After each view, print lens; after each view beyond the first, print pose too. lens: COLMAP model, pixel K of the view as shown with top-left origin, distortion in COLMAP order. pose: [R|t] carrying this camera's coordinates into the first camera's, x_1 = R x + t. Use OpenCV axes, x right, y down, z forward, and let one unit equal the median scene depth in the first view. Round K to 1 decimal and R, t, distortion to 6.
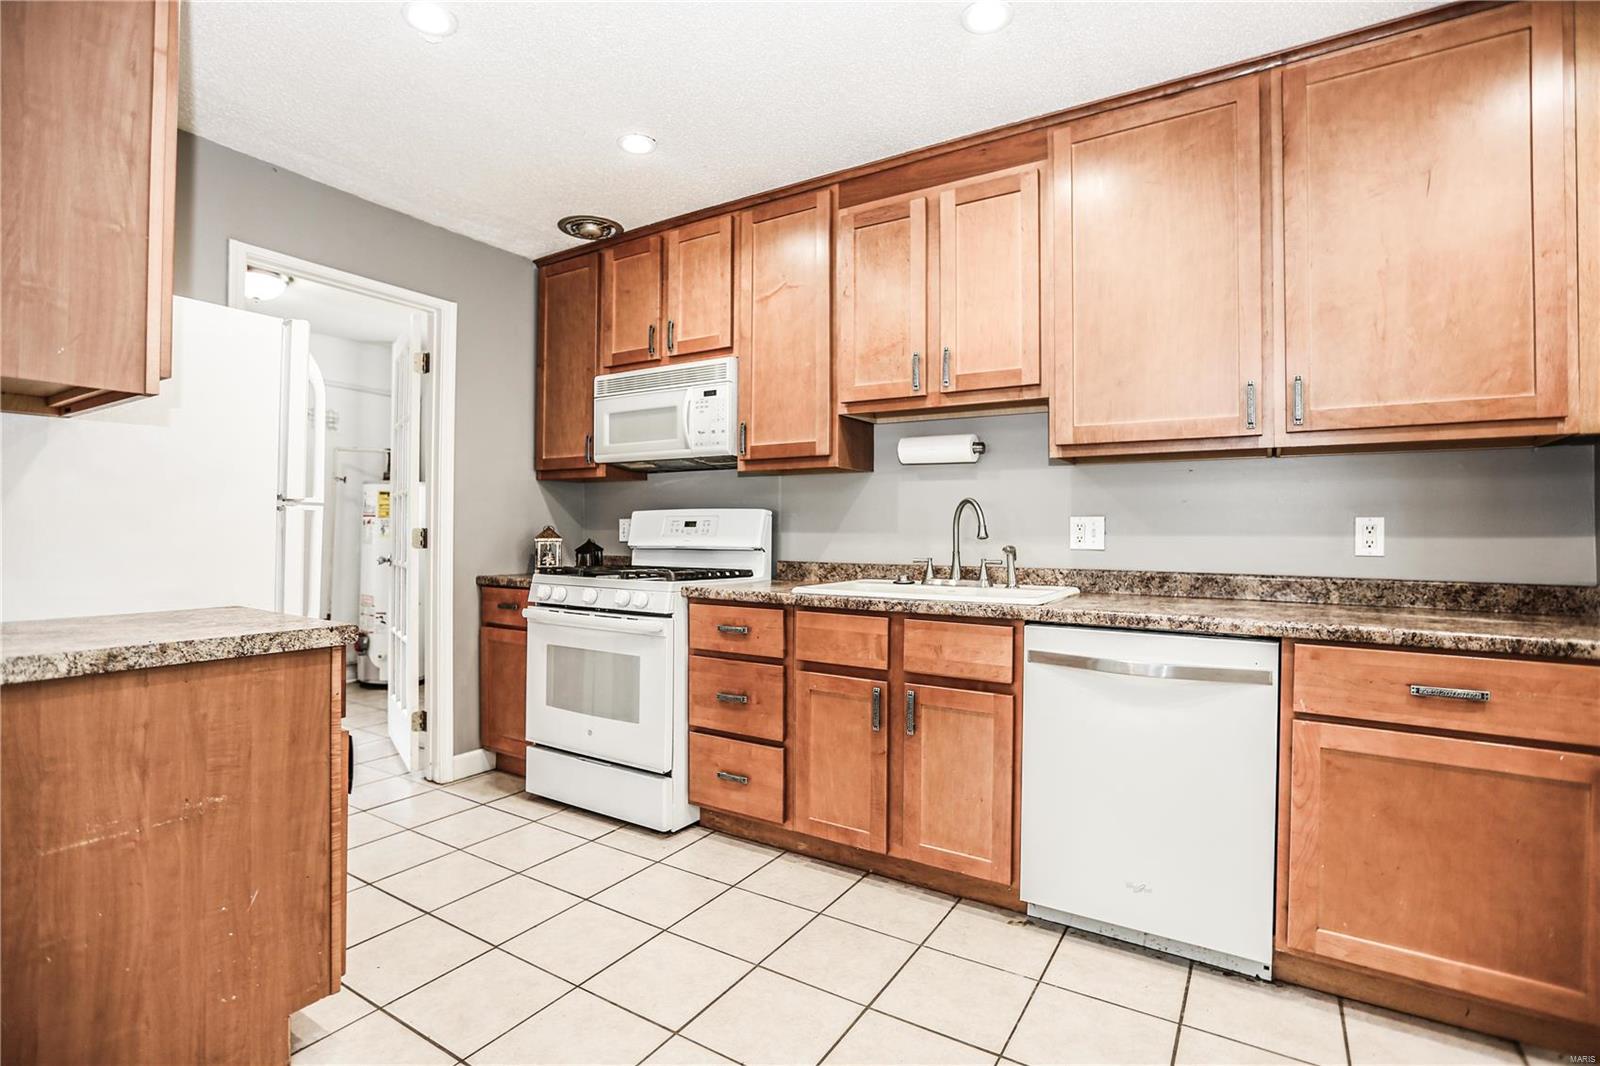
lens RADIAL K [[770.4, 0, 799.4], [0, 770.4, 520.9], [0, 0, 1]] dist [-0.046691, 0.007110]
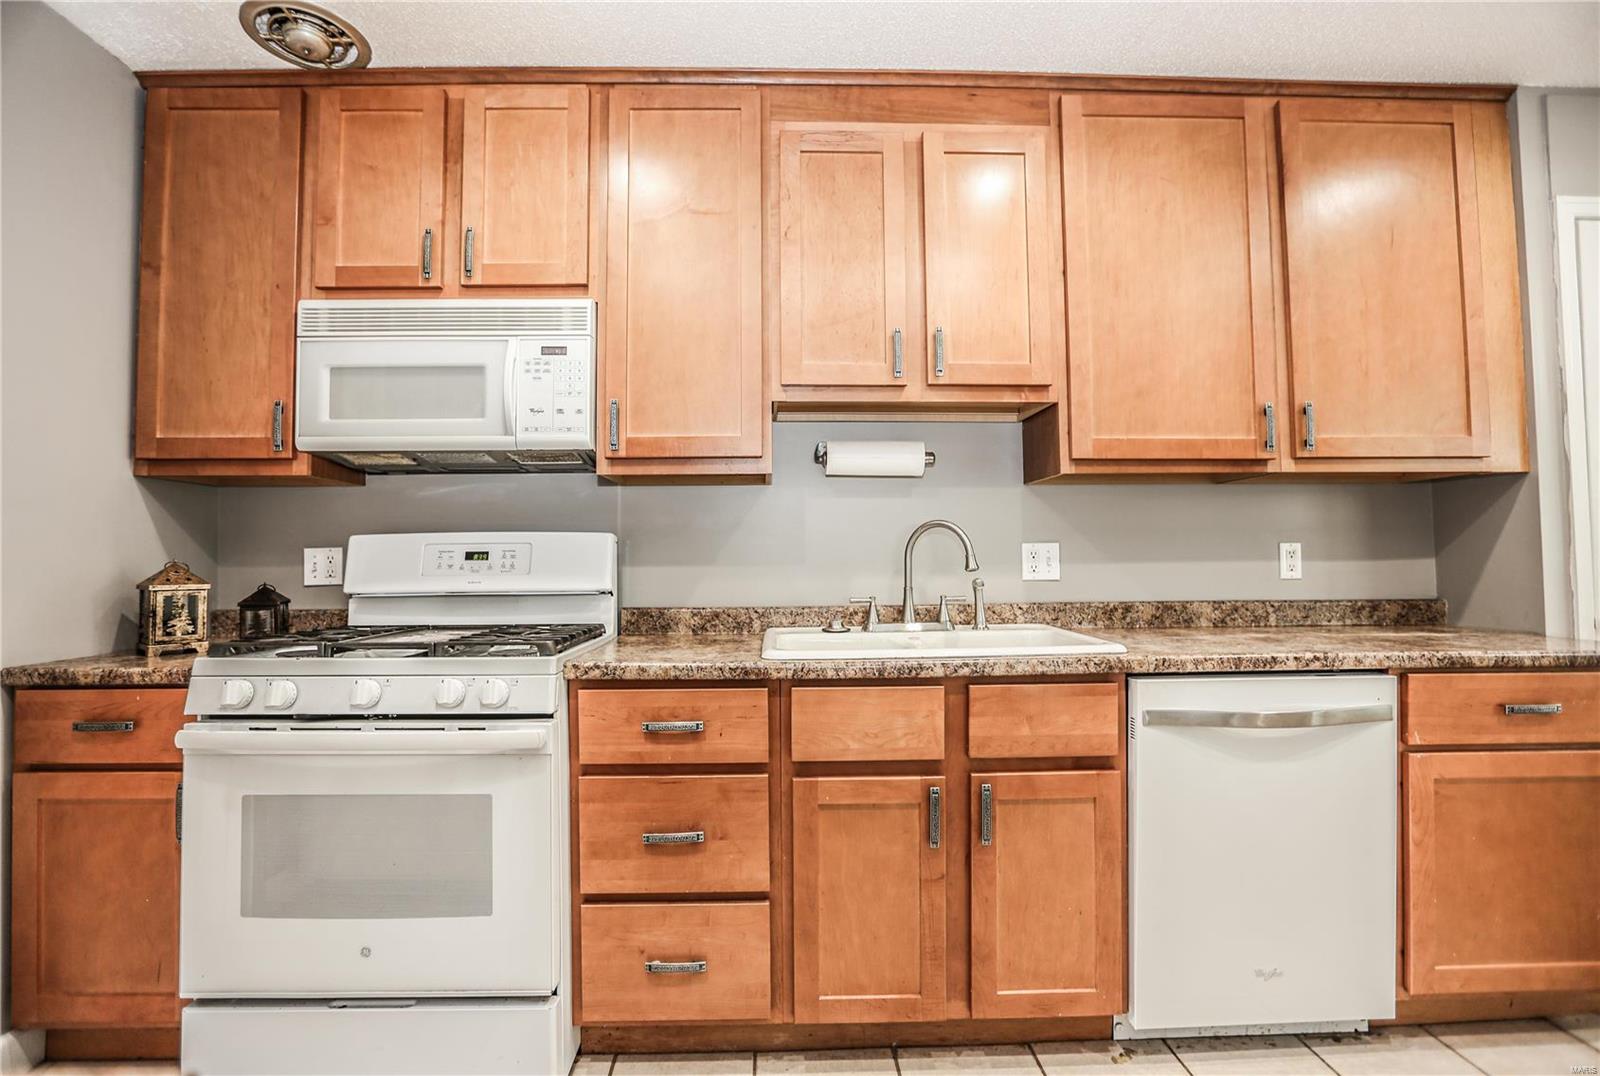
lens RADIAL K [[734.7, 0, 789.9], [0, 734.7, 528.7], [0, 0, 1]] dist [-0.036771, 0.005860]
pose [[0.826492, 0.008789, 0.562880, -0.363481], [0.005135, 0.999719, -0.023150, -0.004099], [-0.562925, 0.022024, 0.826214, 0.485602]]
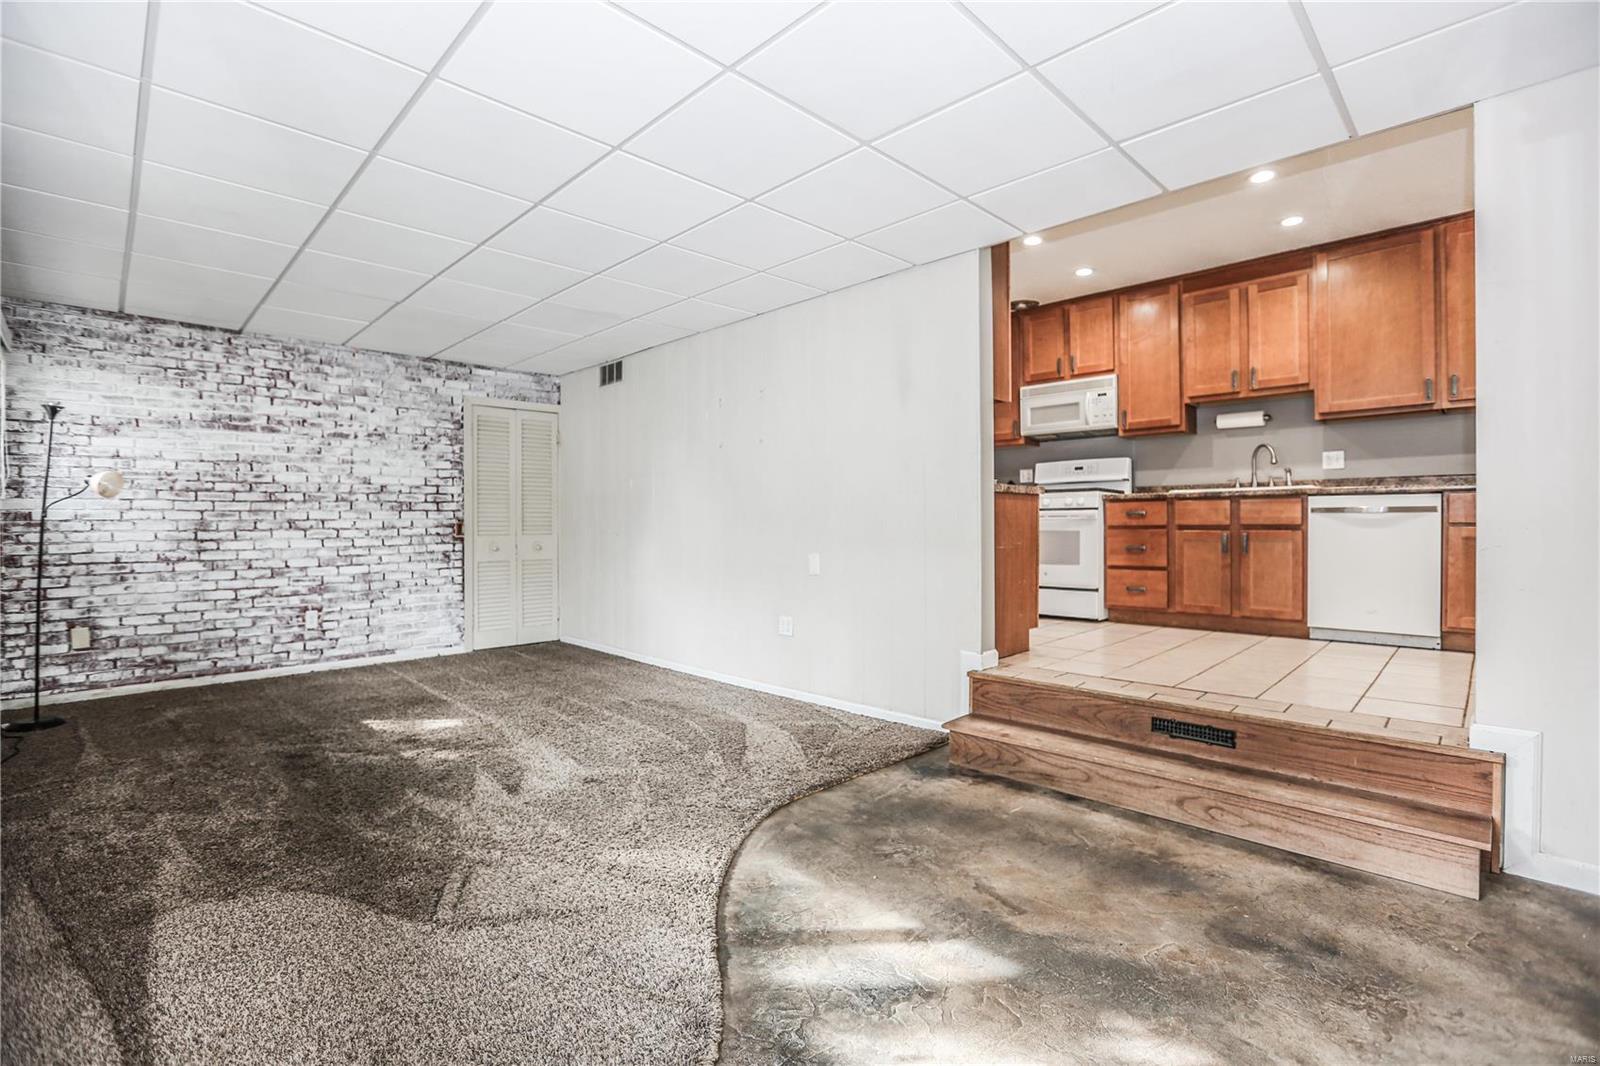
lens RADIAL K [[734.7, 0, 795.8], [0, 734.7, 526.8], [0, 0, 1]] dist [-0.036771, 0.005860]
pose [[0.977410, -0.009151, -0.211153, -0.580196], [0.012165, 0.999842, 0.012979, 0.149659], [0.211001, -0.015254, 0.977367, -1.086641]]
